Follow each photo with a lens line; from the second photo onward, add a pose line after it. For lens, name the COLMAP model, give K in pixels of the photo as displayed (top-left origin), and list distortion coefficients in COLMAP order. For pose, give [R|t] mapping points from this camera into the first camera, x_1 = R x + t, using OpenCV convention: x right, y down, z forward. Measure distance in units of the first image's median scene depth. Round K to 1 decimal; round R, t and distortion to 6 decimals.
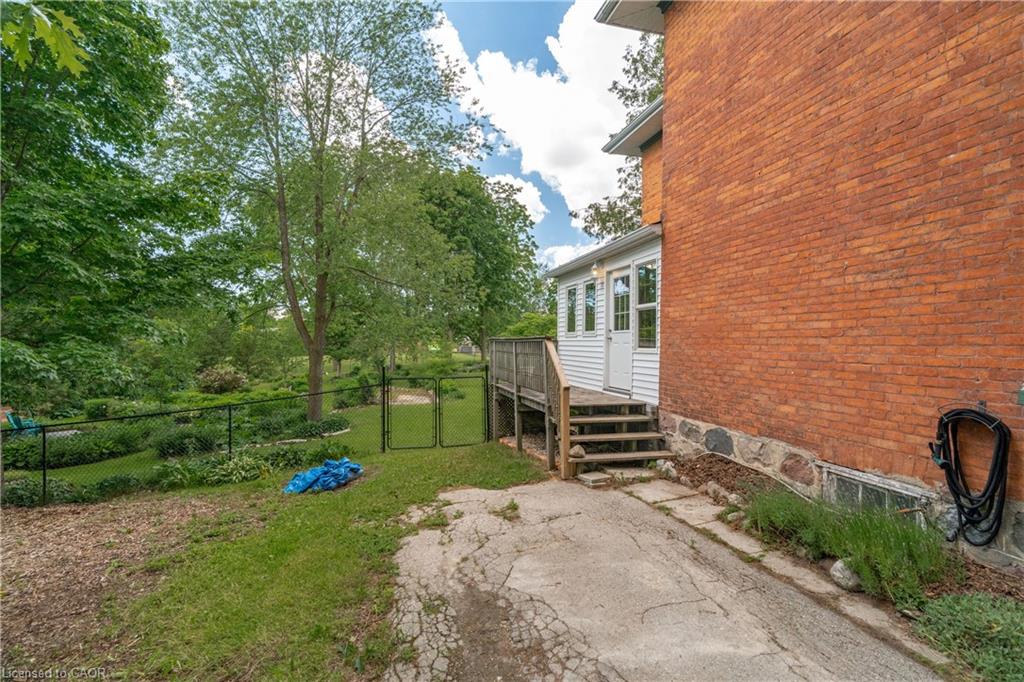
lens RADIAL K [[479.1, 0, 512.0], [0, 479.1, 341.0], [0, 0, 1]] dist [0.000394, 0.000349]
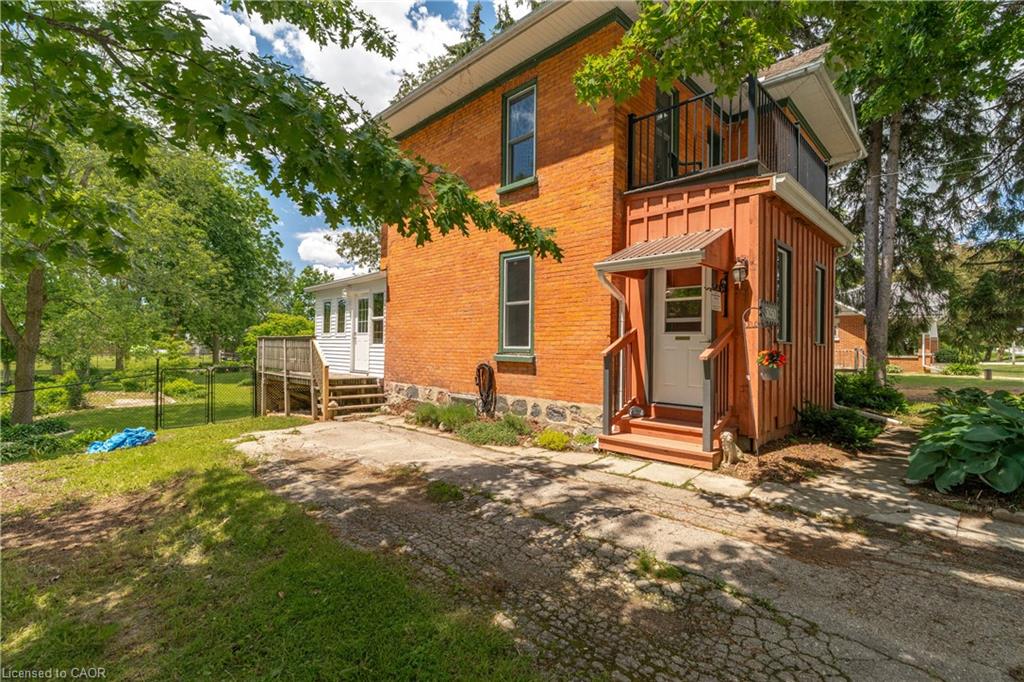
lens RADIAL K [[479.1, 0, 512.0], [0, 479.1, 341.0], [0, 0, 1]] dist [0.000394, 0.000349]
pose [[0.872345, 0.014546, 0.488675, -0.124322], [-0.011710, 0.999892, -0.008861, 0.014632], [-0.488751, 0.002008, 0.872421, -0.681458]]
